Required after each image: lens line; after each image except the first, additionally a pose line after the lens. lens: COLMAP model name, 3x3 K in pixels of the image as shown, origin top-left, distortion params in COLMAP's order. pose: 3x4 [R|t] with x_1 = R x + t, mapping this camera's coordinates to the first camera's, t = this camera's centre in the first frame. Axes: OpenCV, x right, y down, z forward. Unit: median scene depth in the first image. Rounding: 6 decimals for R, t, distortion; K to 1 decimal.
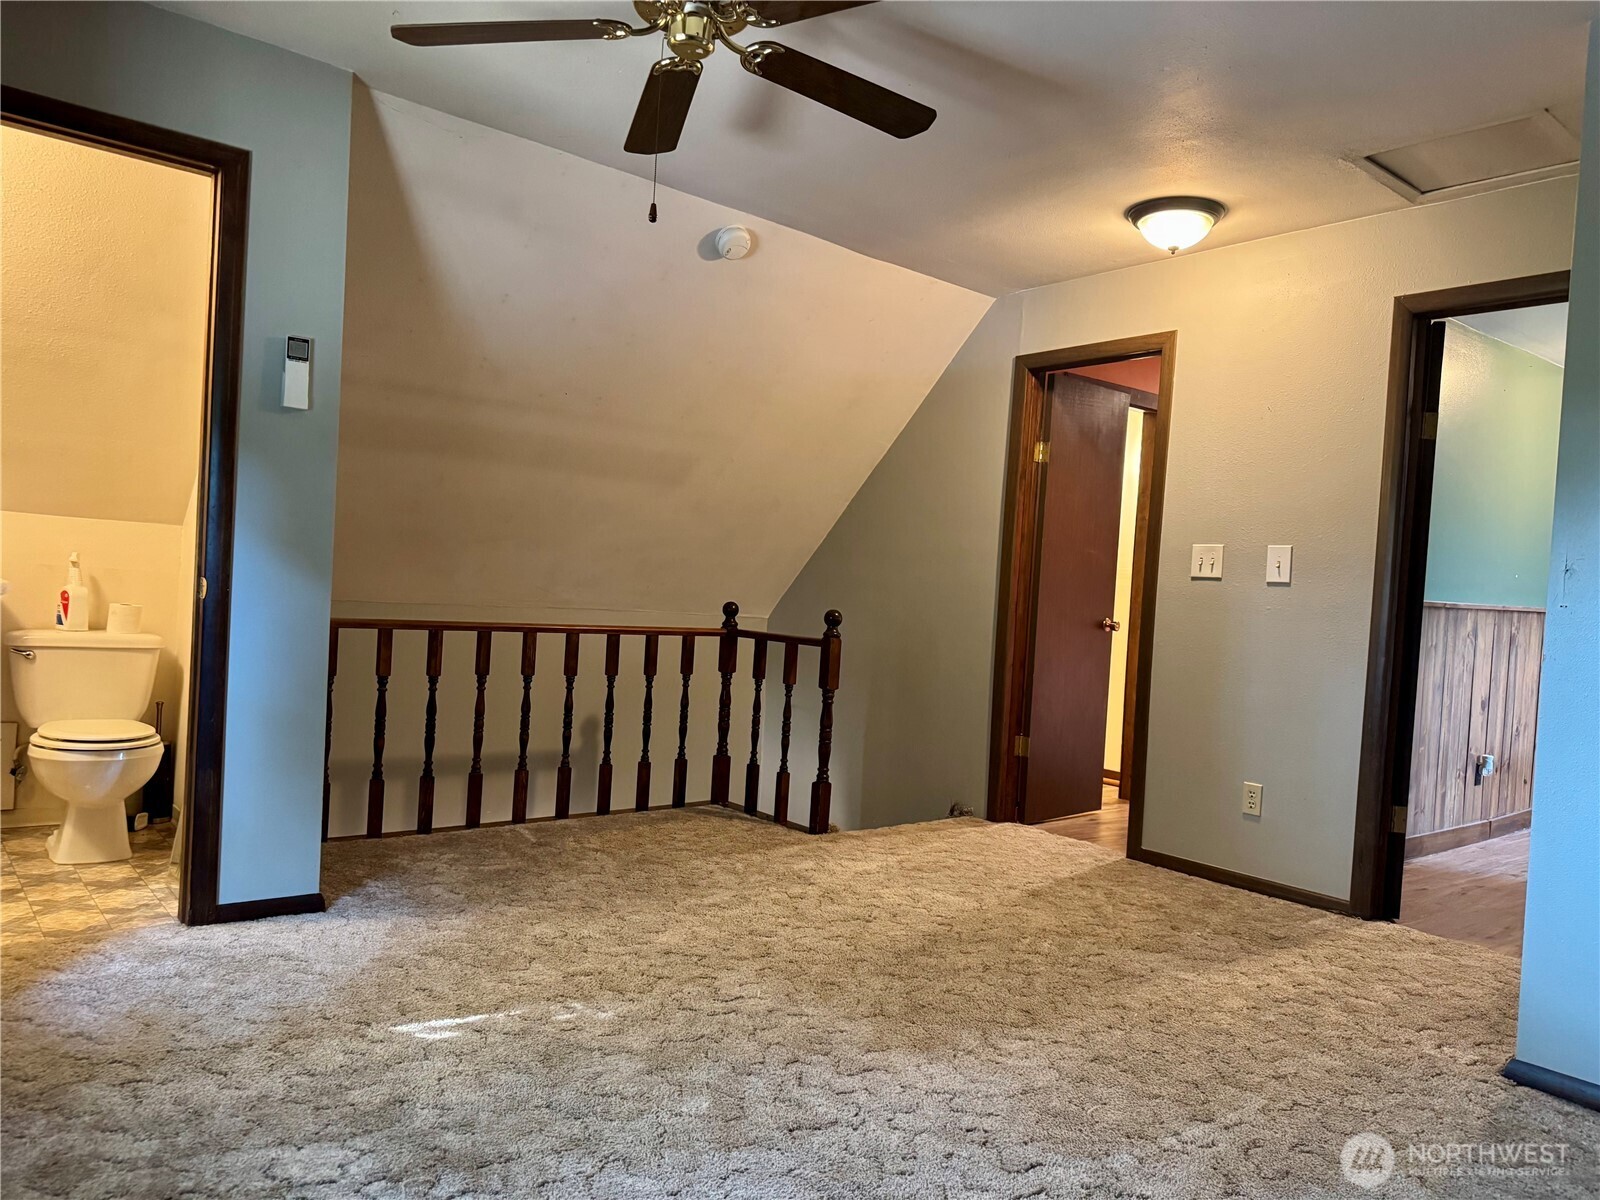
lens RADIAL K [[1128.5, 0, 796.0], [0, 1128.5, 610.1], [0, 0, 1]] dist [0.100464, -0.163310]
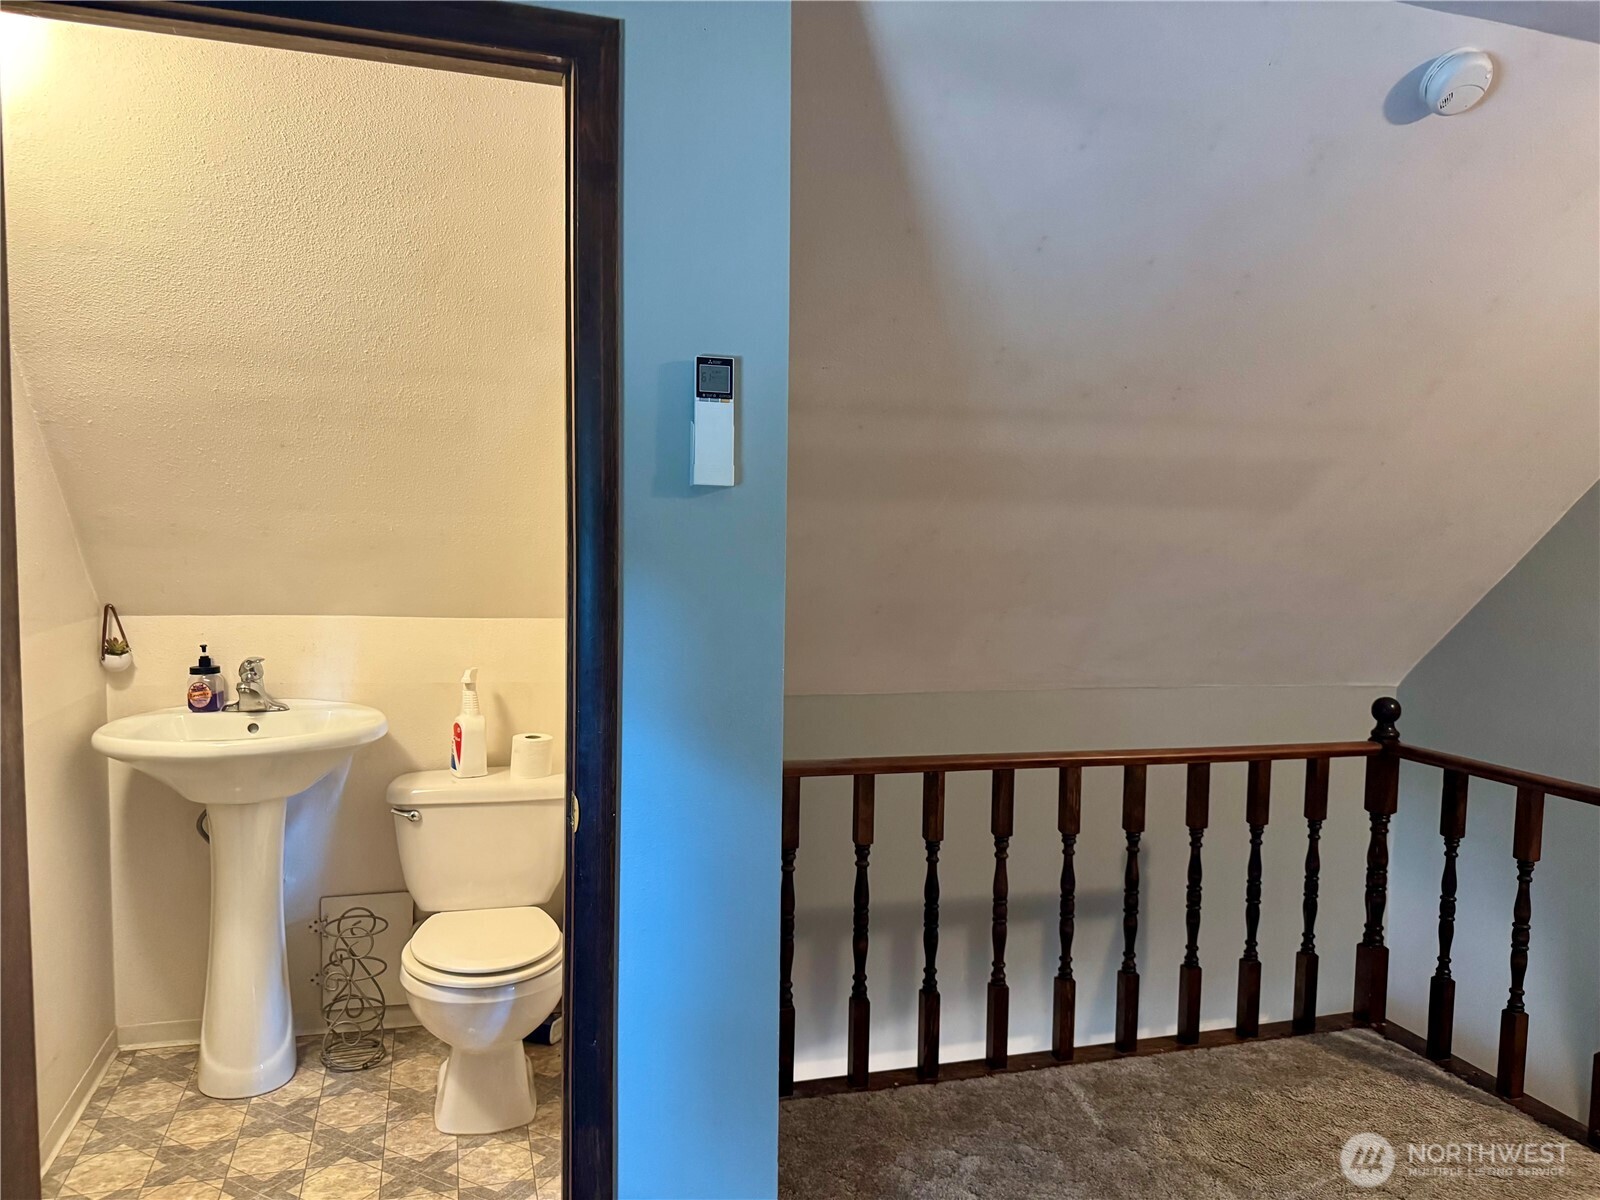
lens RADIAL K [[1151.4, 0, 805.3], [0, 1151.4, 626.1], [0, 0, 1]] dist [0.068288, -0.081544]
pose [[0.927348, -0.012397, -0.373994, -0.138245], [0.026719, 0.999094, 0.033134, -0.092802], [0.373244, -0.040720, 0.926839, 0.365239]]
